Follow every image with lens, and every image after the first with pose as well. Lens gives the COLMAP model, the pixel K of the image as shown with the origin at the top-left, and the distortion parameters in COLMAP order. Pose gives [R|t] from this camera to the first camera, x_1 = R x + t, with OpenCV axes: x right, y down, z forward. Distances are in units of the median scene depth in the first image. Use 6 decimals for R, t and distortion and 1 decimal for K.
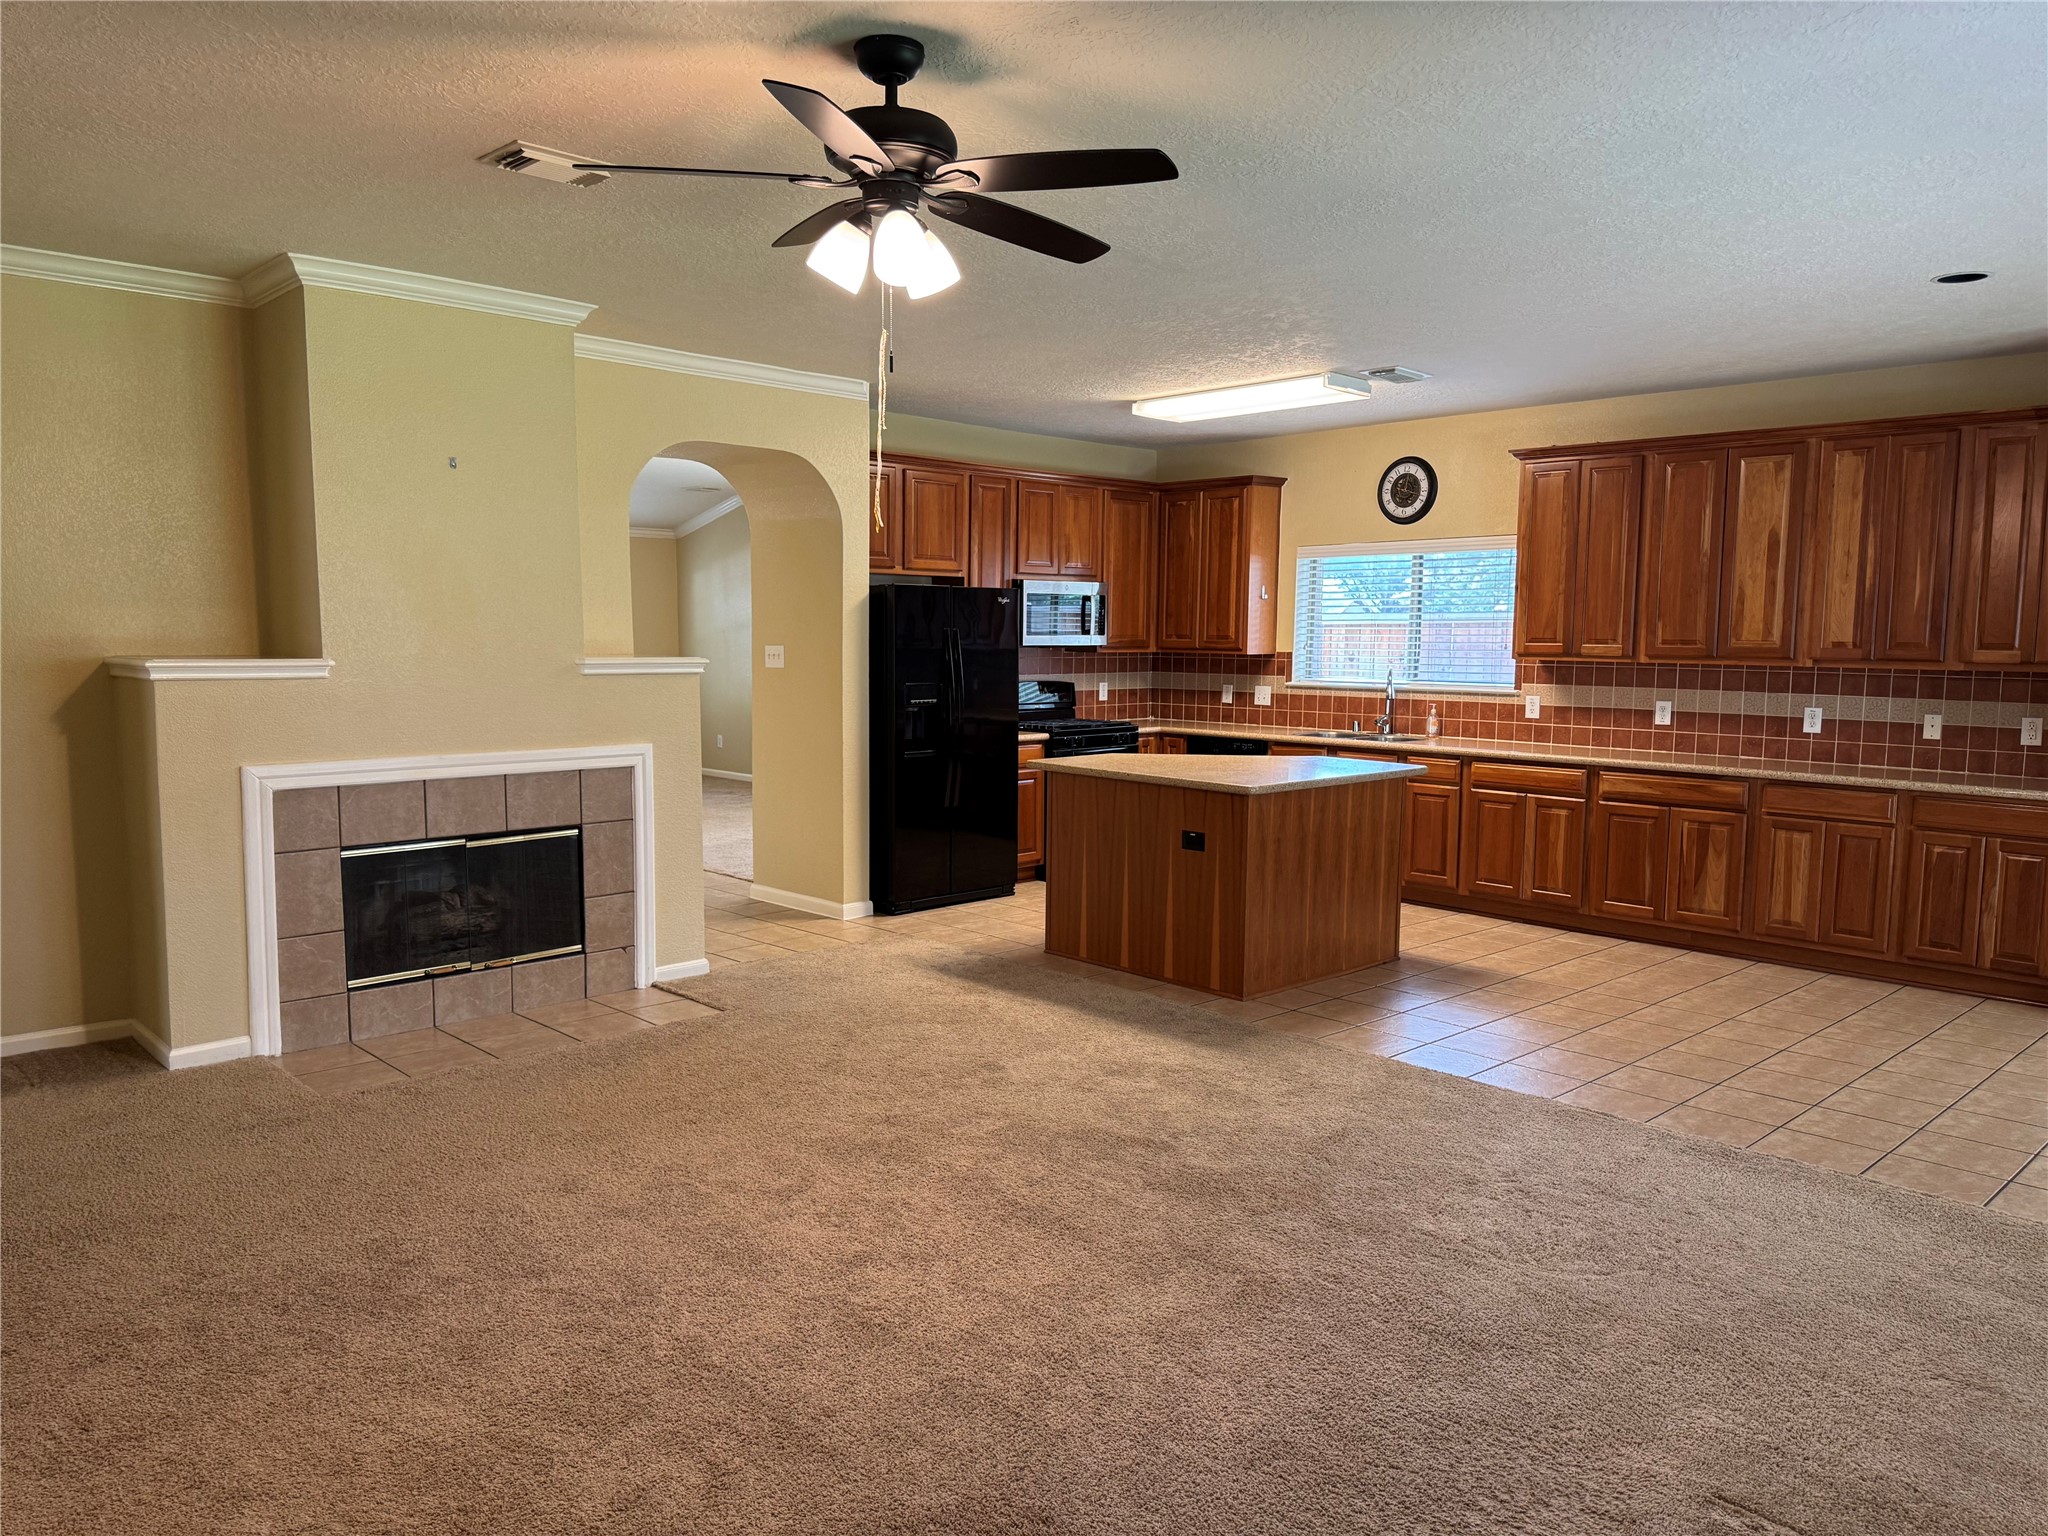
lens RADIAL K [[1446.9, 0, 1023.6], [0, 1446.9, 769.6], [0, 0, 1]] dist [0.055251, -0.064564]
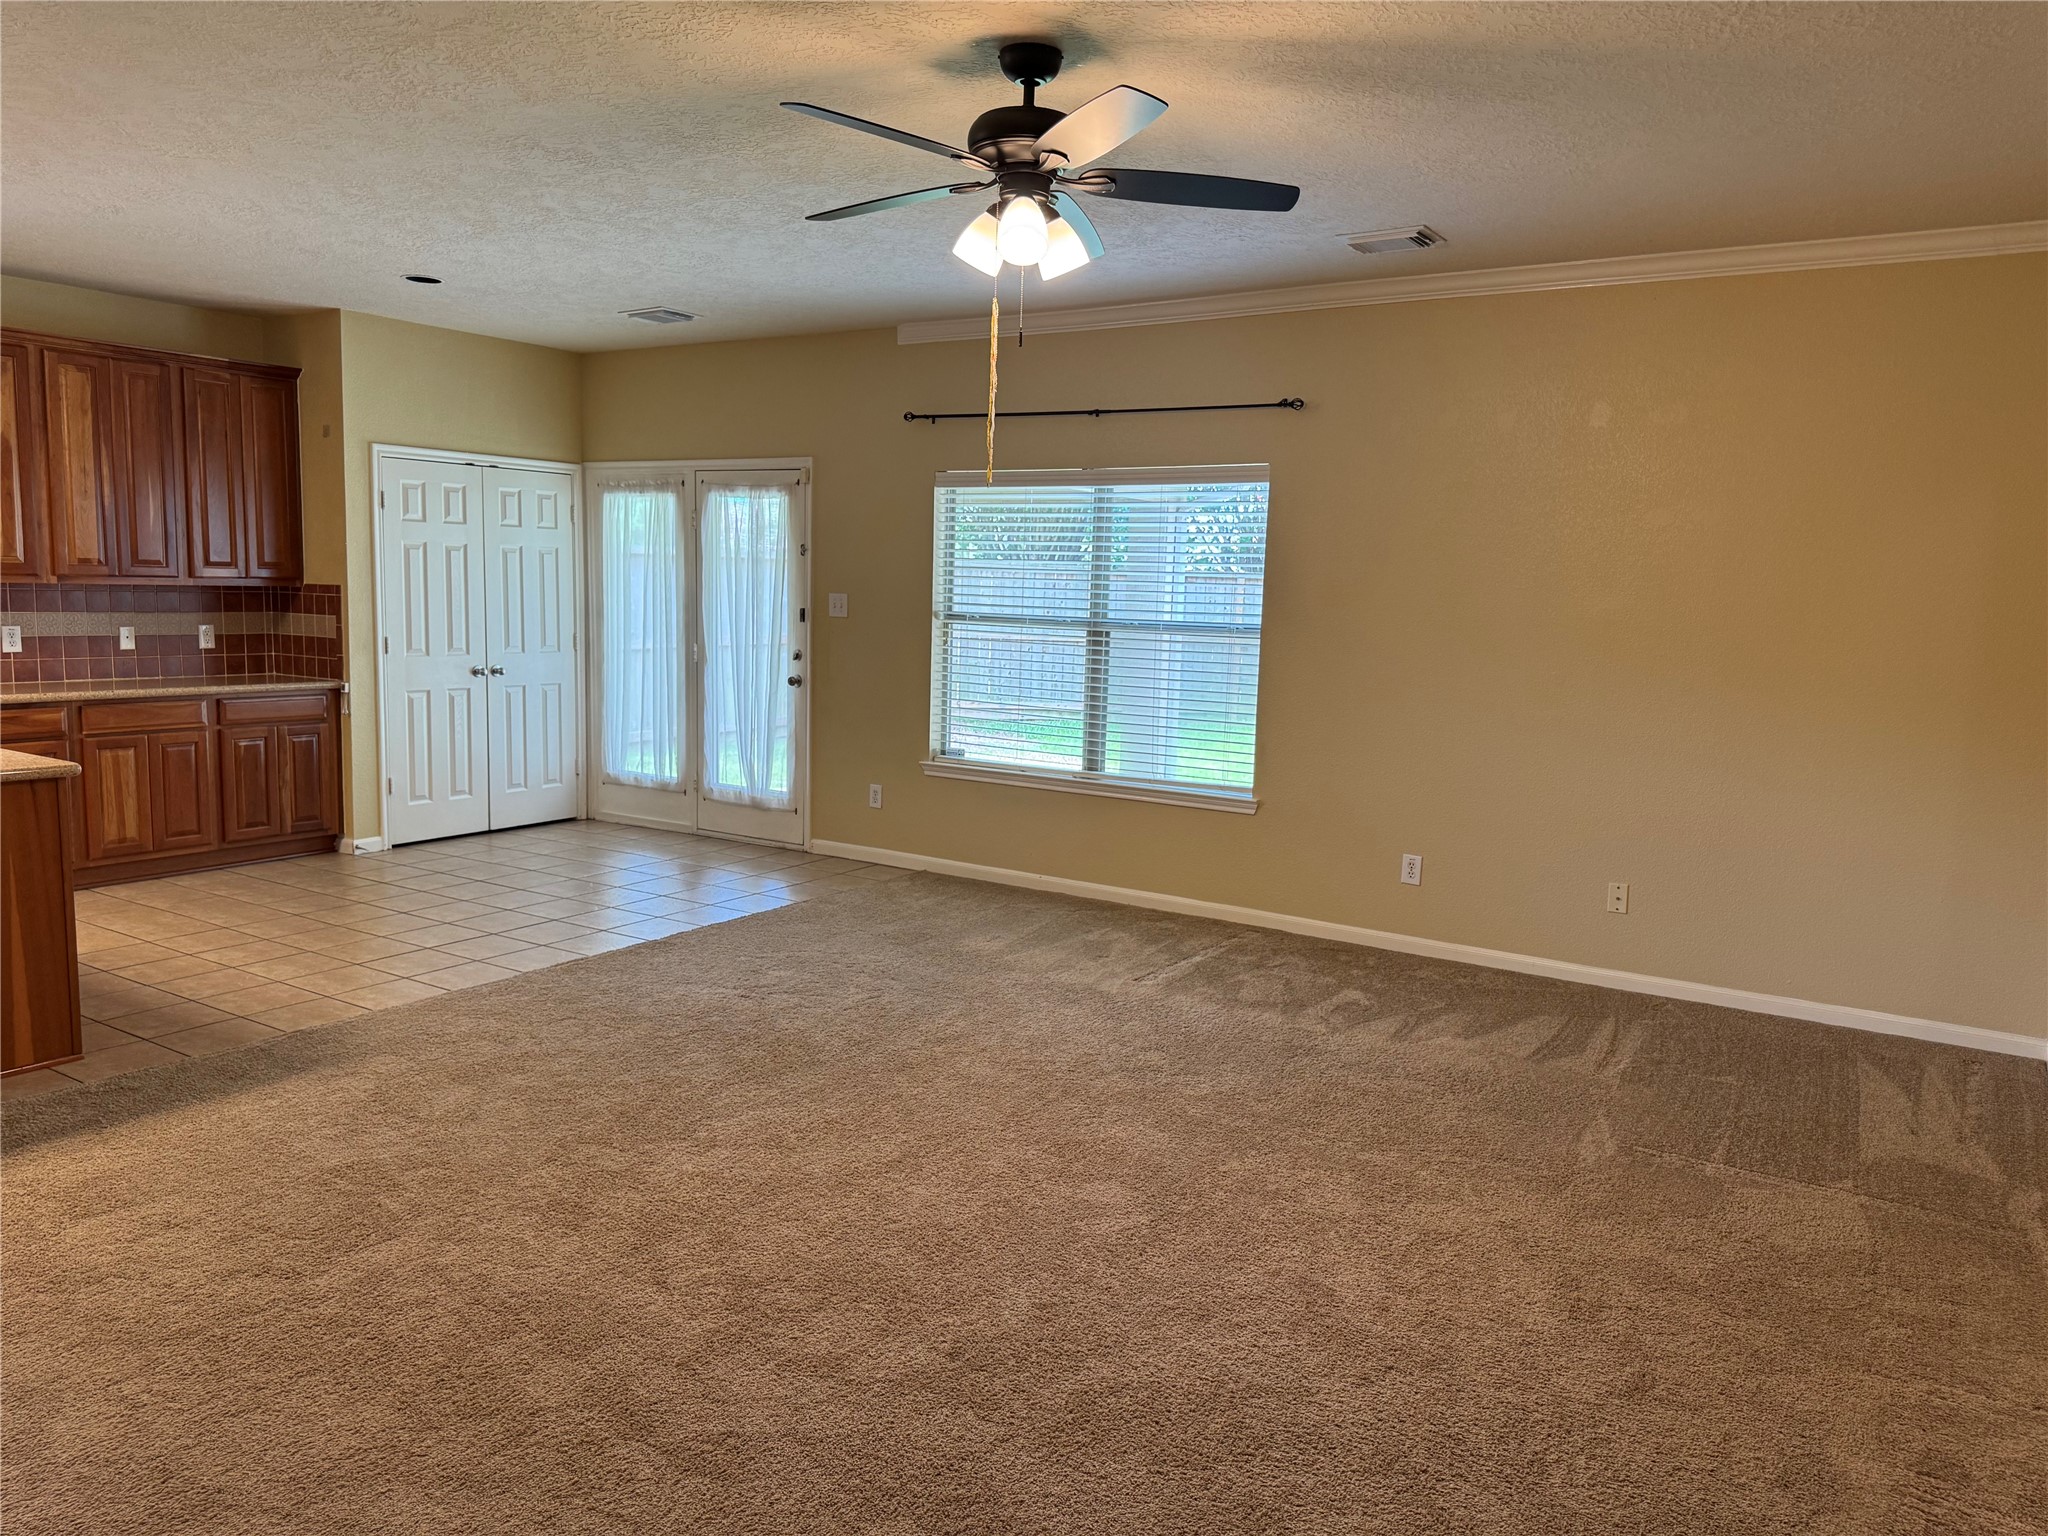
lens RADIAL K [[1446.9, 0, 1021.2], [0, 1446.9, 762.2], [0, 0, 1]] dist [0.055251, -0.064564]
pose [[-0.227508, -0.135771, 0.964265, -0.568219], [0.064466, 0.985960, 0.154035, -0.062104], [-0.971640, 0.097206, -0.215562, 0.599414]]
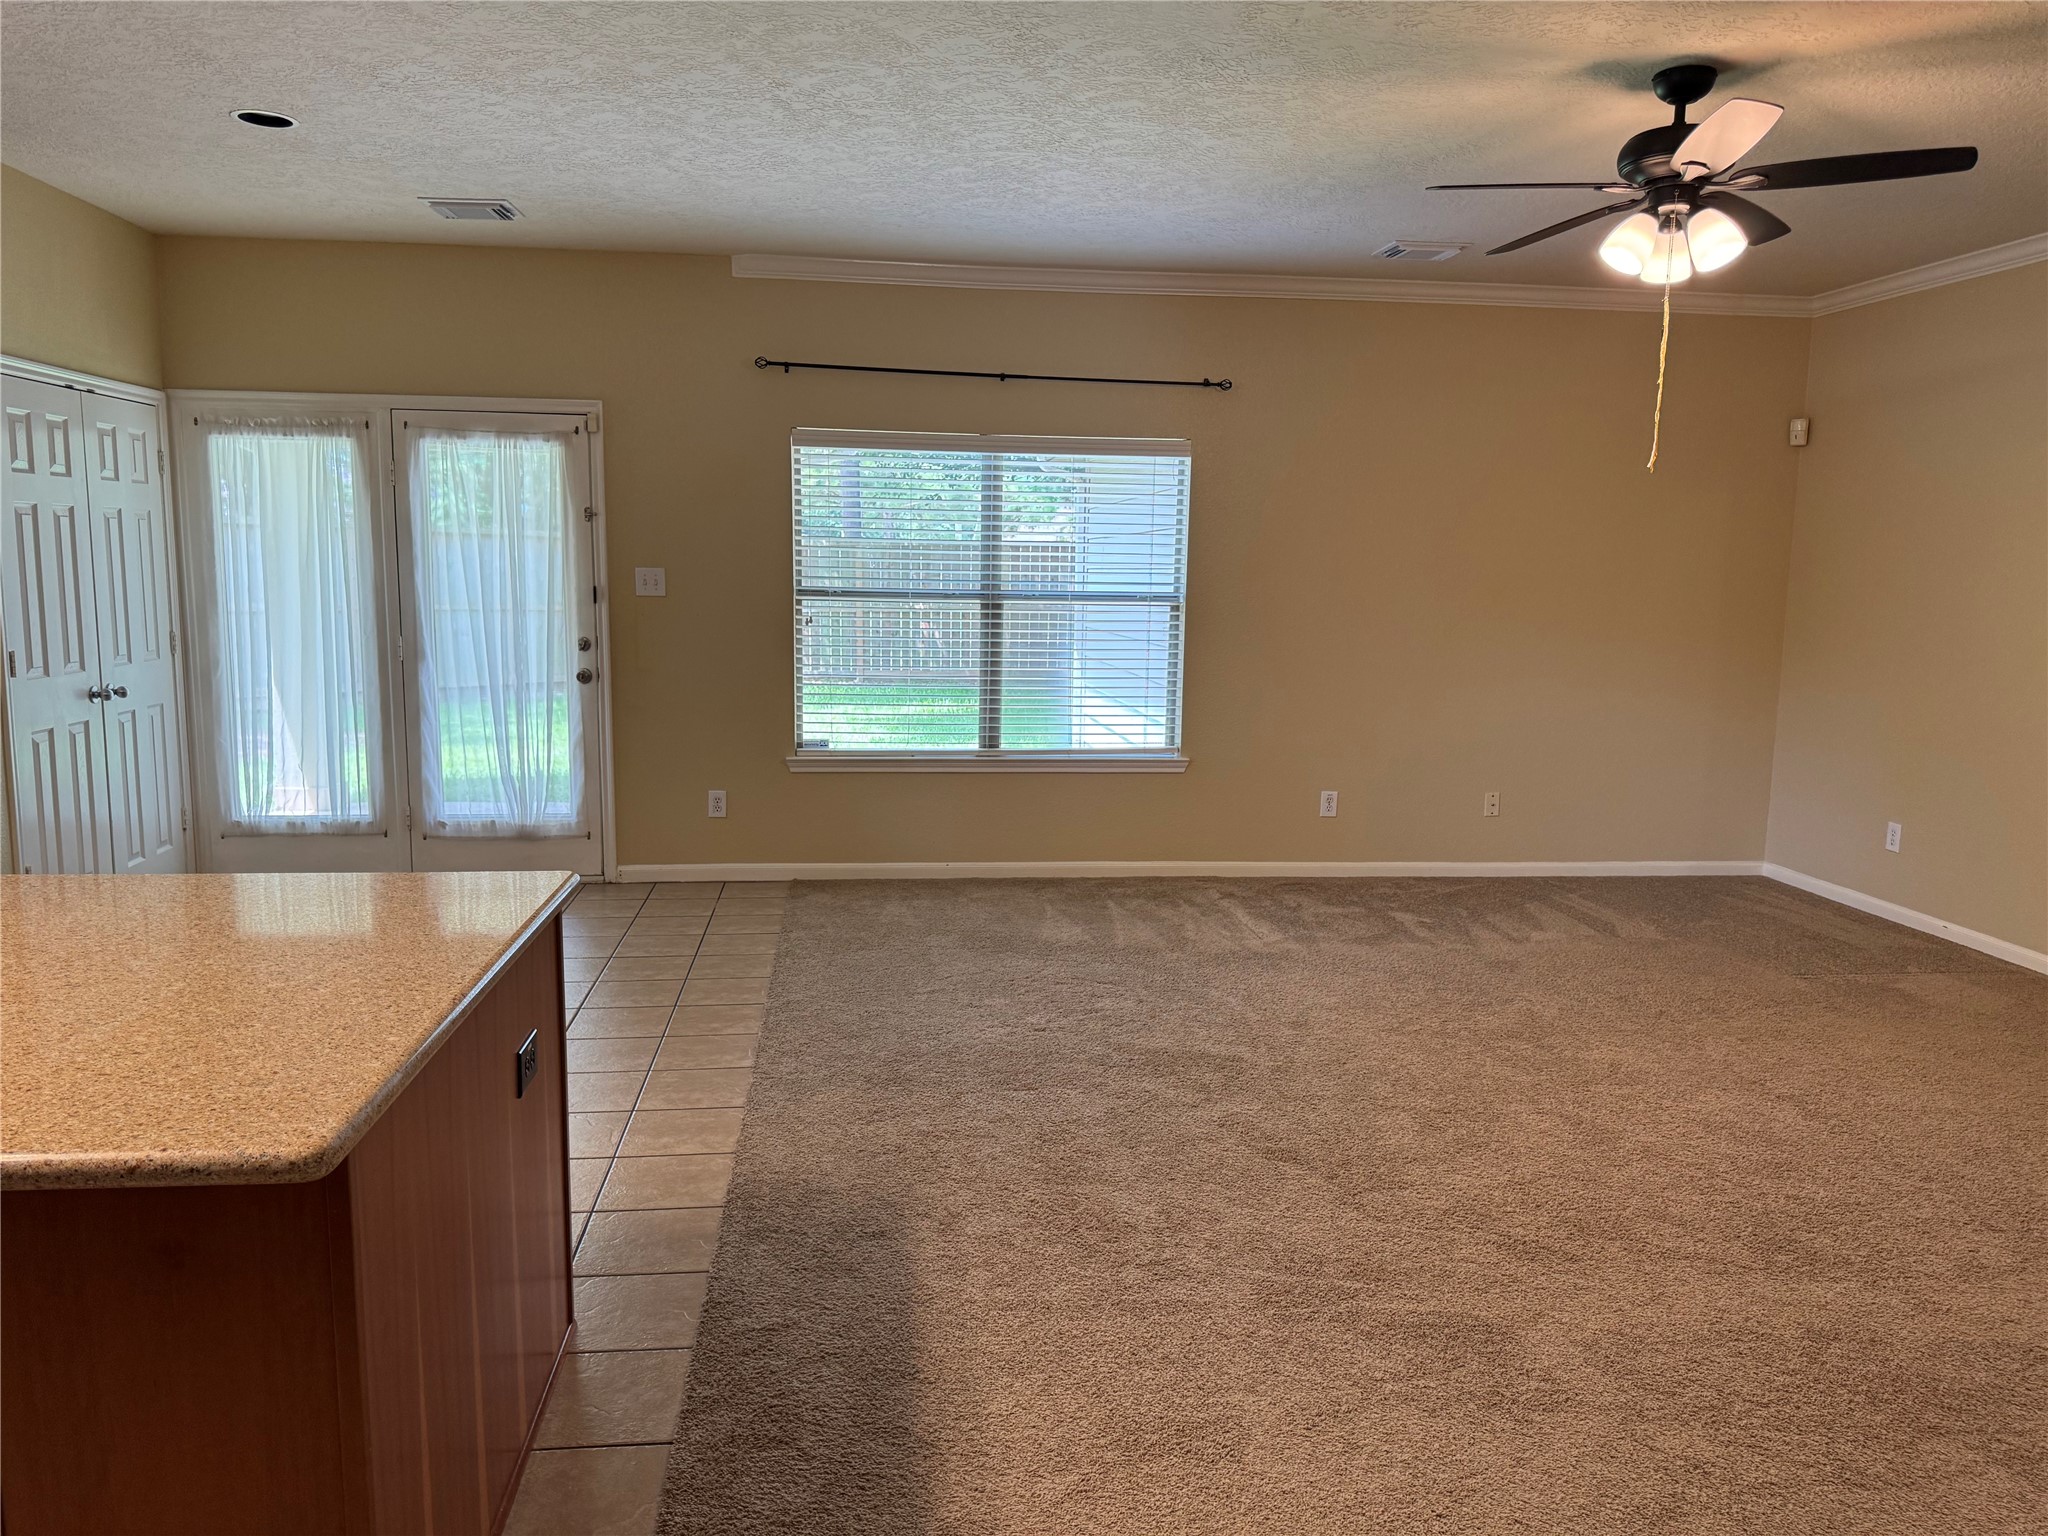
lens RADIAL K [[1446.9, 0, 1028.1], [0, 1446.9, 761.9], [0, 0, 1]] dist [0.055251, -0.064564]
pose [[-0.794589, -0.107827, 0.597496, -0.203550], [0.034943, 0.974351, 0.222306, -0.106051], [-0.606142, 0.197520, -0.770440, 1.087969]]
